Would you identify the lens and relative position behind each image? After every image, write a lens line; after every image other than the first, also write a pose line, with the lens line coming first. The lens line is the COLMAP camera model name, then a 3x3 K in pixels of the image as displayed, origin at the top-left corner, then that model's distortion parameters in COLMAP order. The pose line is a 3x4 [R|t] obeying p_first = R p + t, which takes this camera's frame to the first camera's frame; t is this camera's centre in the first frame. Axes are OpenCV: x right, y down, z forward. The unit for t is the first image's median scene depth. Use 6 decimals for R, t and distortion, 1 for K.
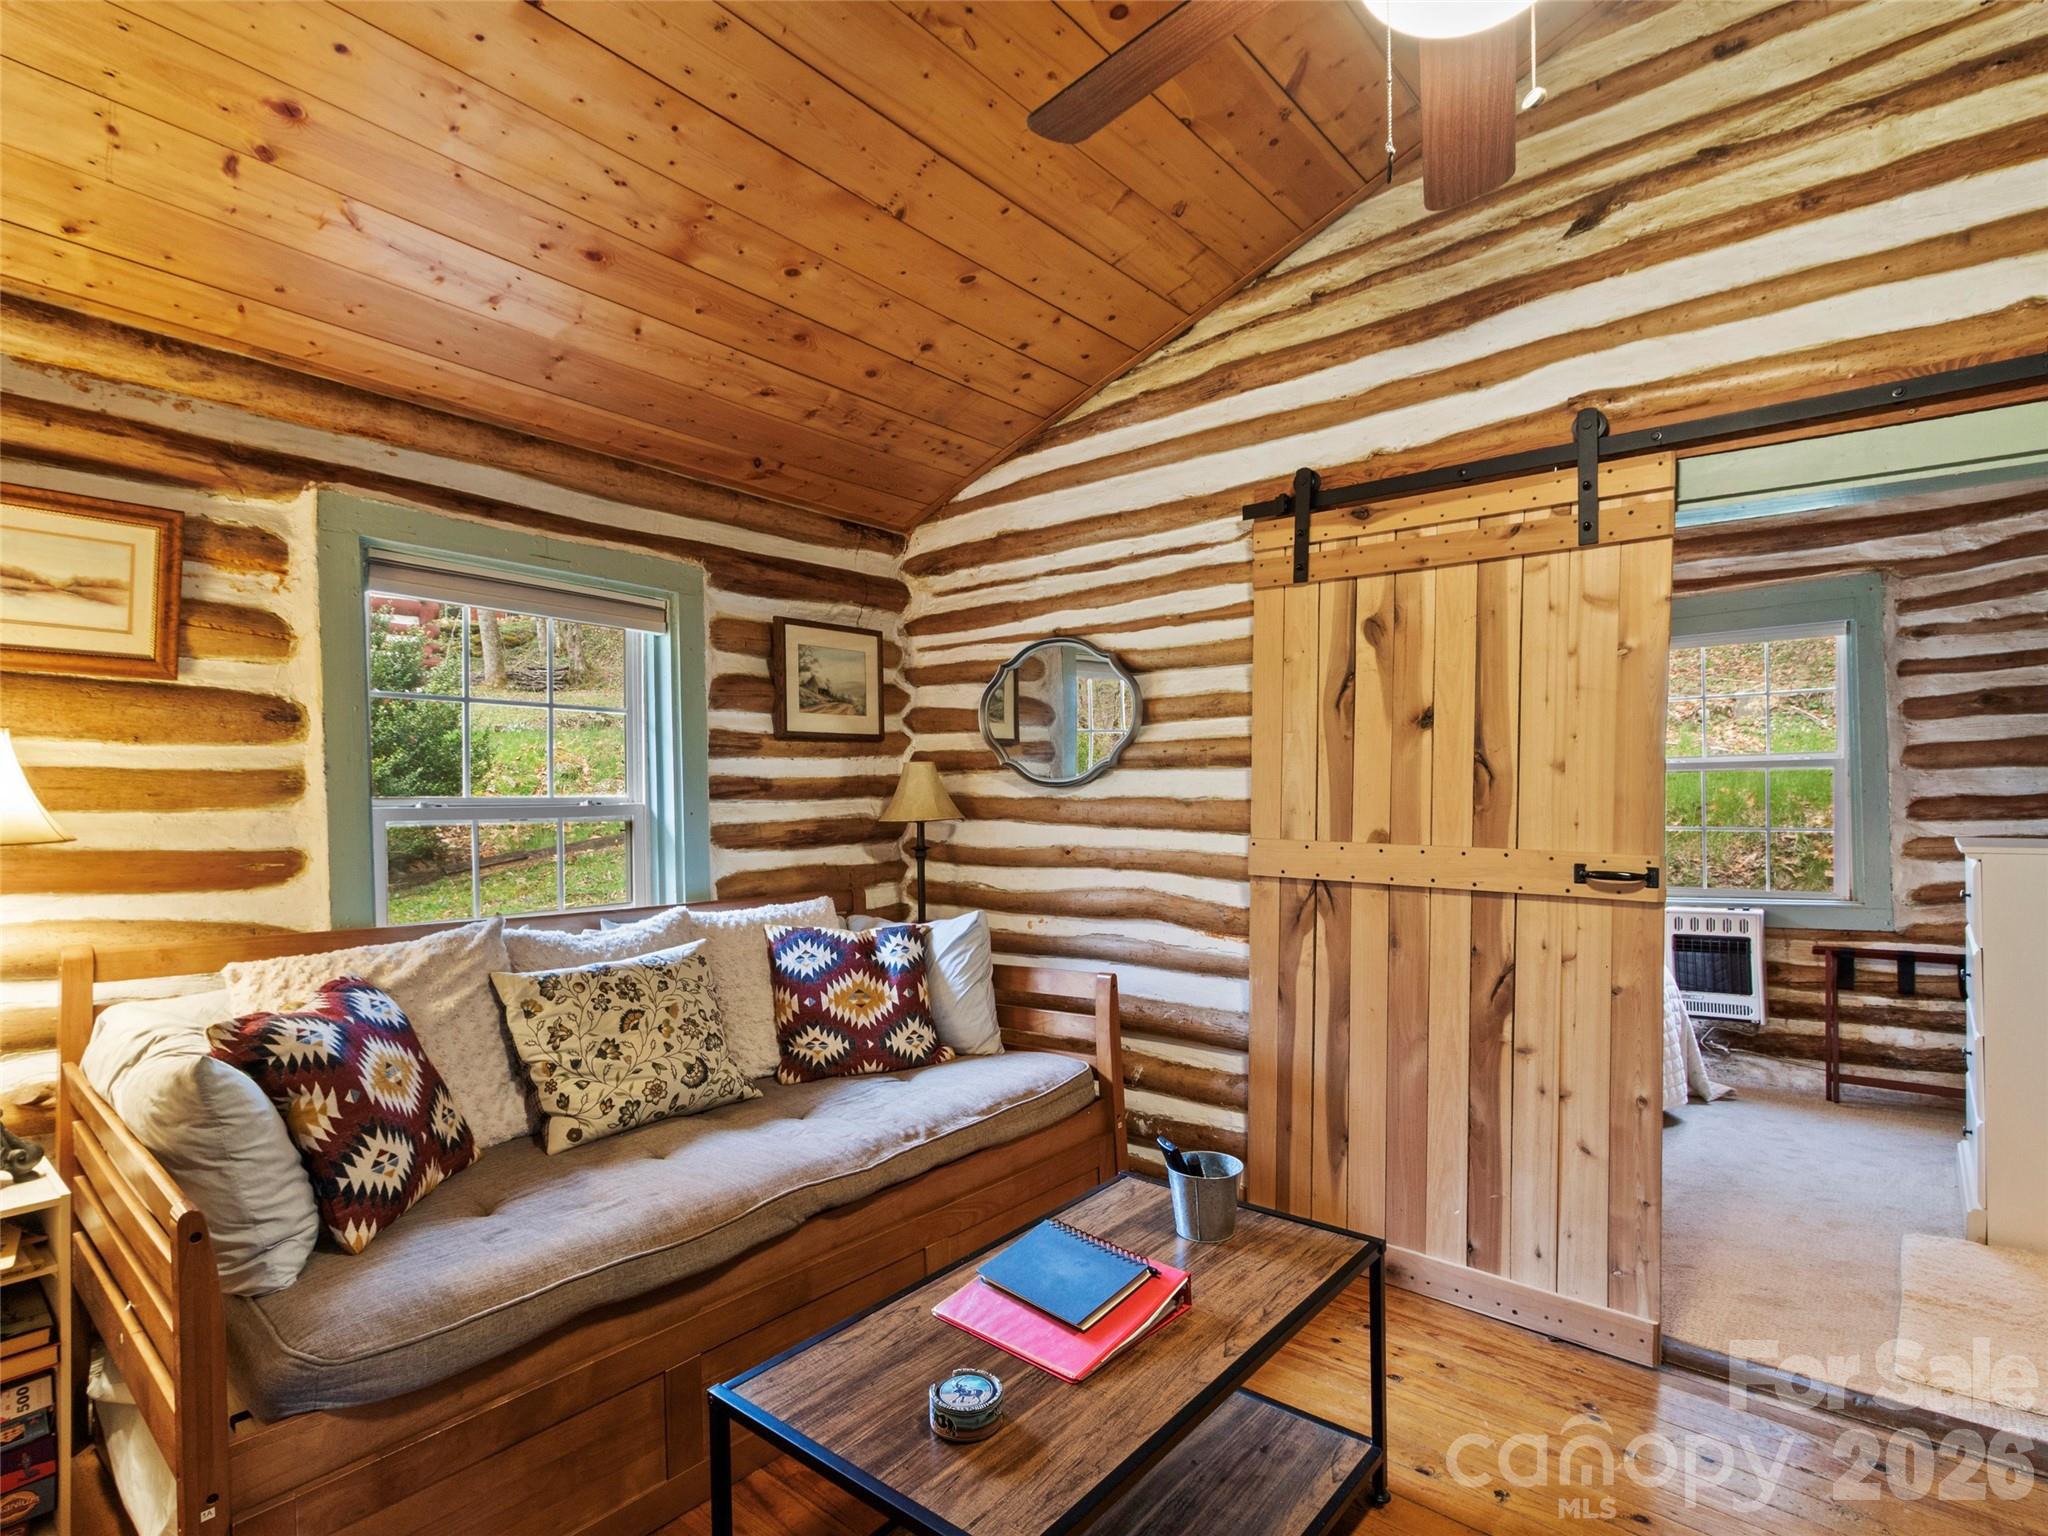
lens RADIAL K [[1074.0, 0, 1035.9], [0, 1074.0, 783.3], [0, 0, 1]] dist [0.001484, -0.000707]
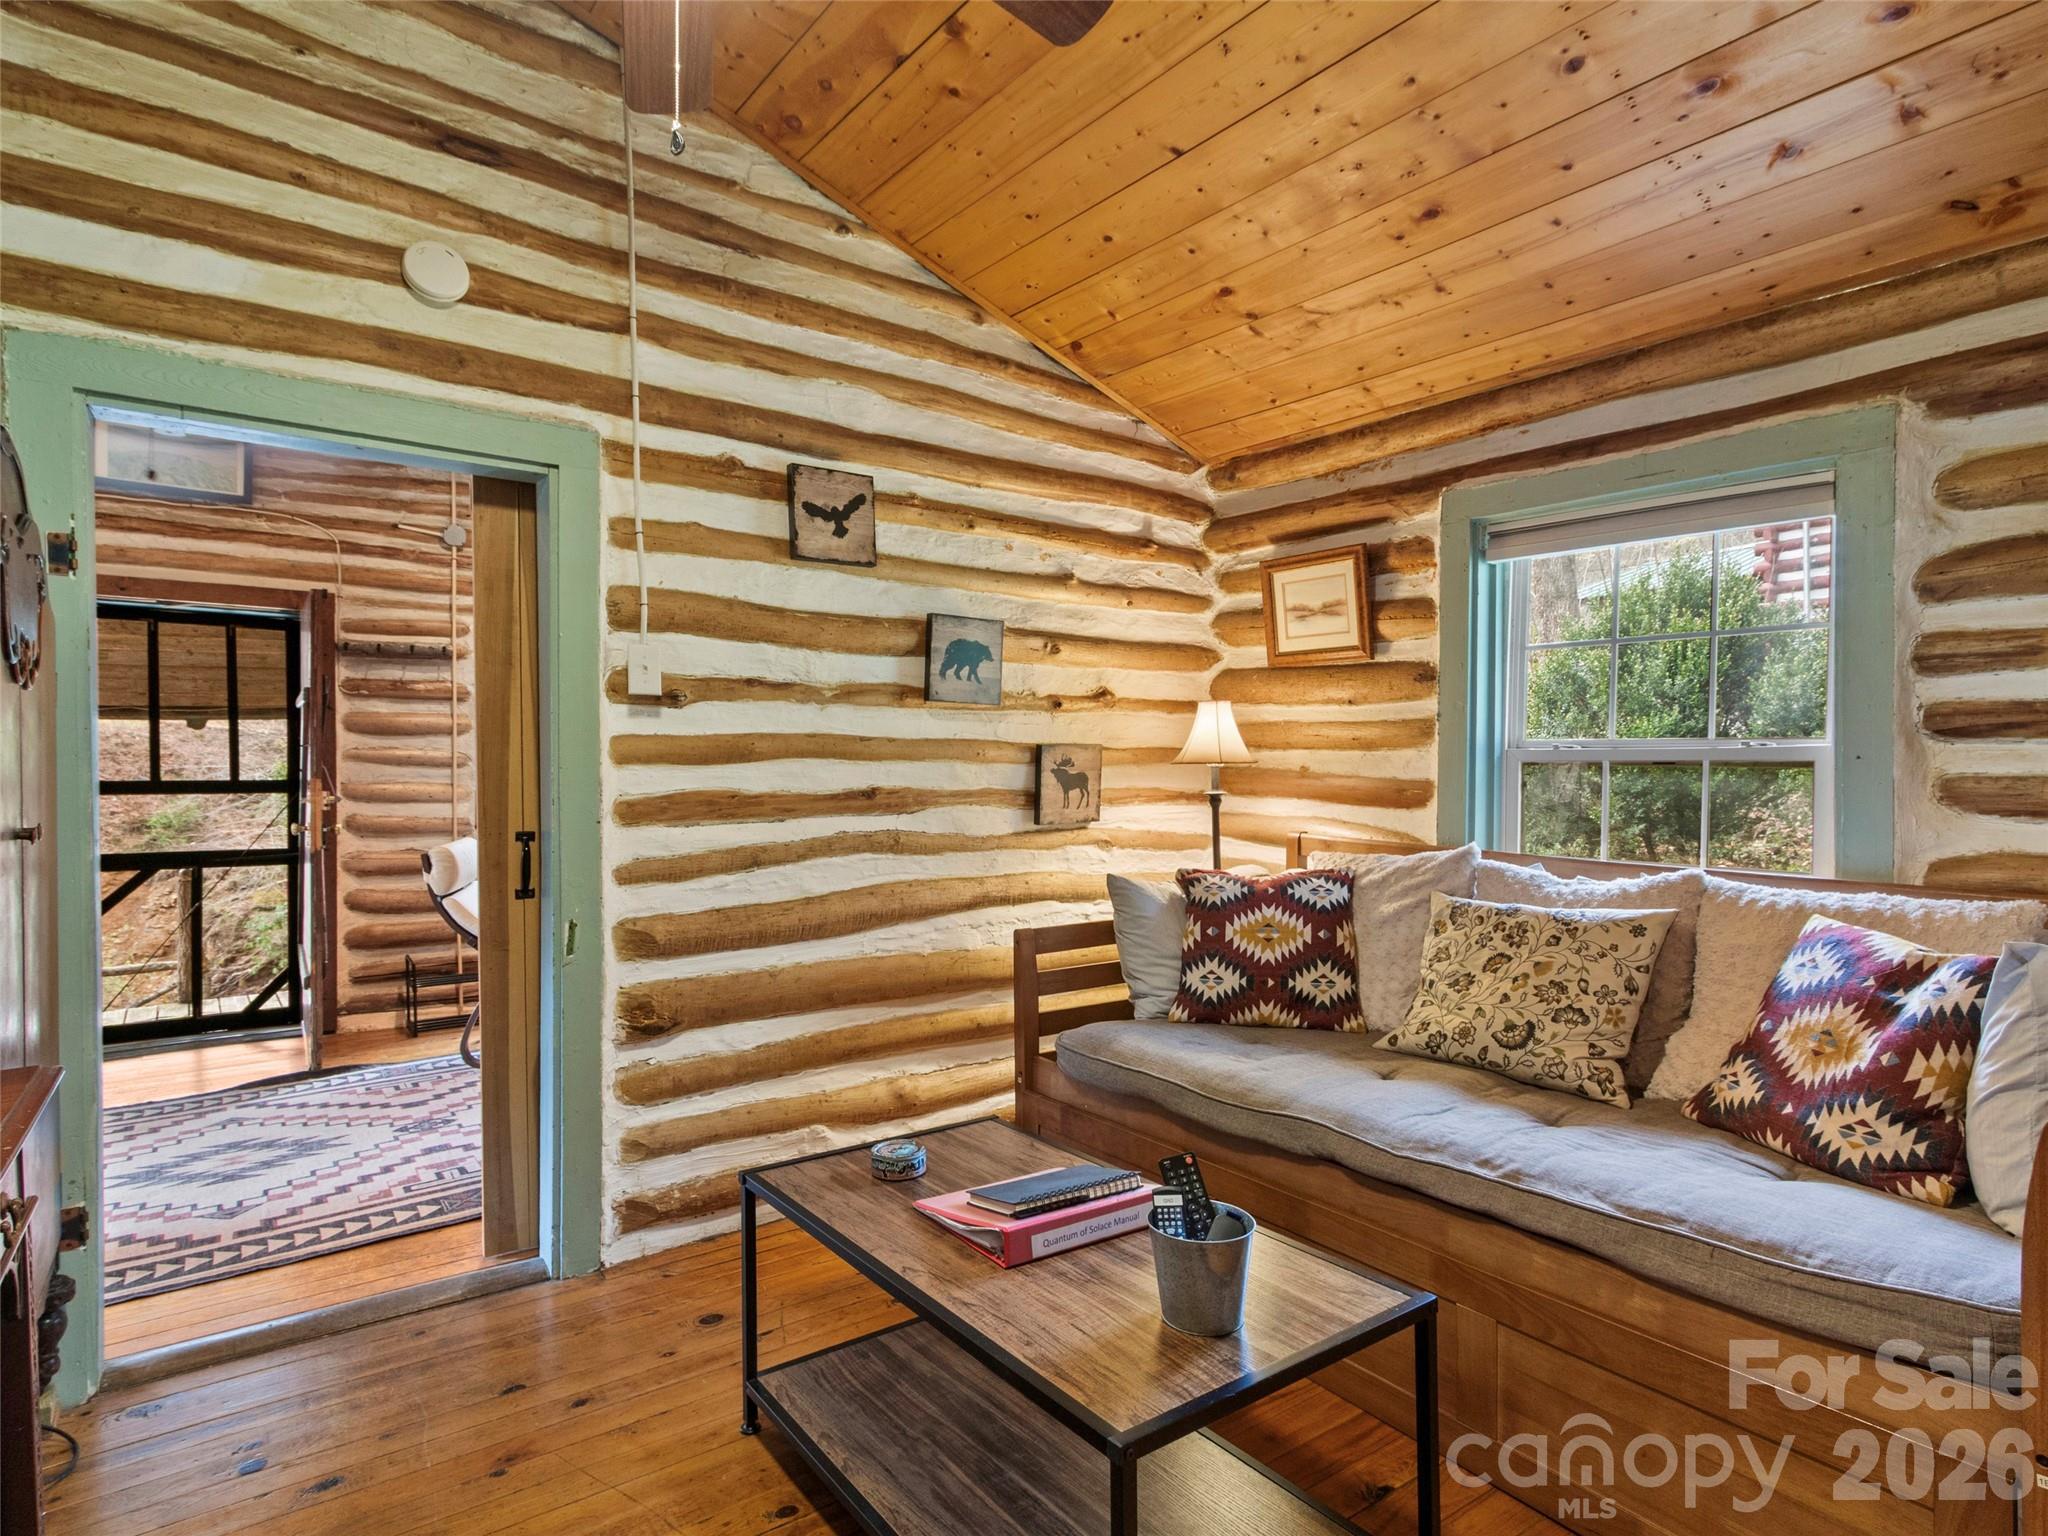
lens RADIAL K [[1074.0, 0, 985.2], [0, 1074.0, 778.7], [0, 0, 1]] dist [0.001484, -0.000707]
pose [[-0.266295, 0.007235, -0.963864, 0.707143], [-0.003275, 0.999959, 0.008410, 0.051646], [0.963886, 0.005396, -0.266261, 0.857794]]
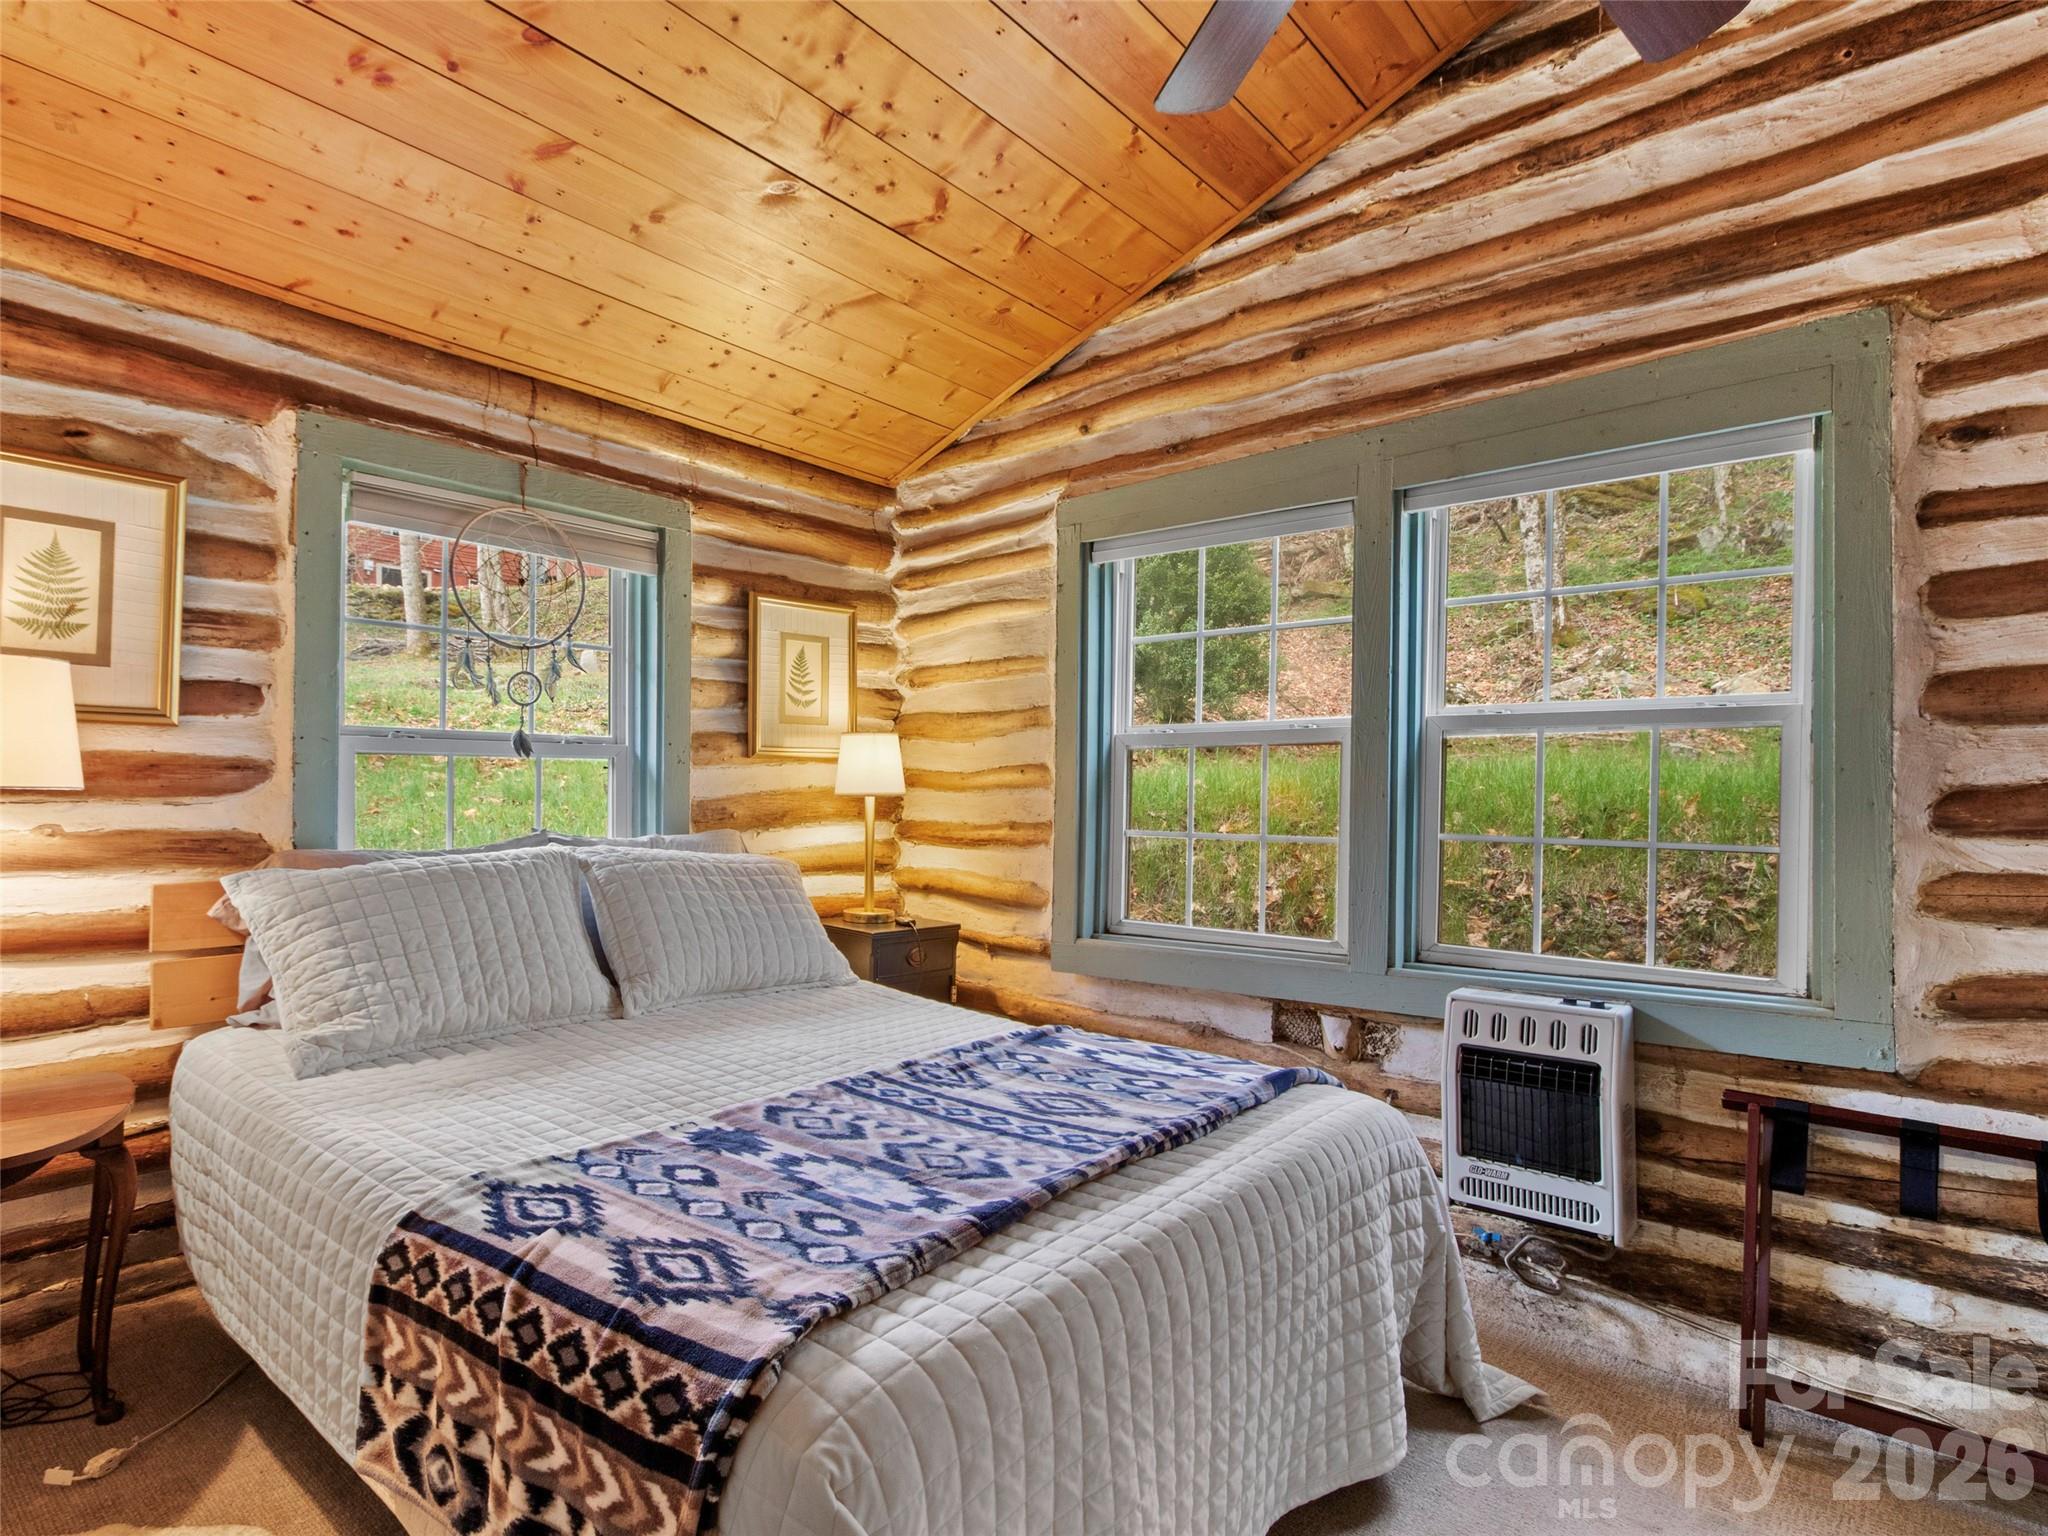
lens RADIAL K [[1074.0, 0, 1030.1], [0, 1074.0, 769.7], [0, 0, 1]] dist [0.001484, -0.000707]
pose [[0.999042, 0.038855, -0.020140, 0.361166], [-0.039156, 0.999124, -0.014778, 0.023813], [0.019548, 0.015552, 0.999688, 0.442898]]
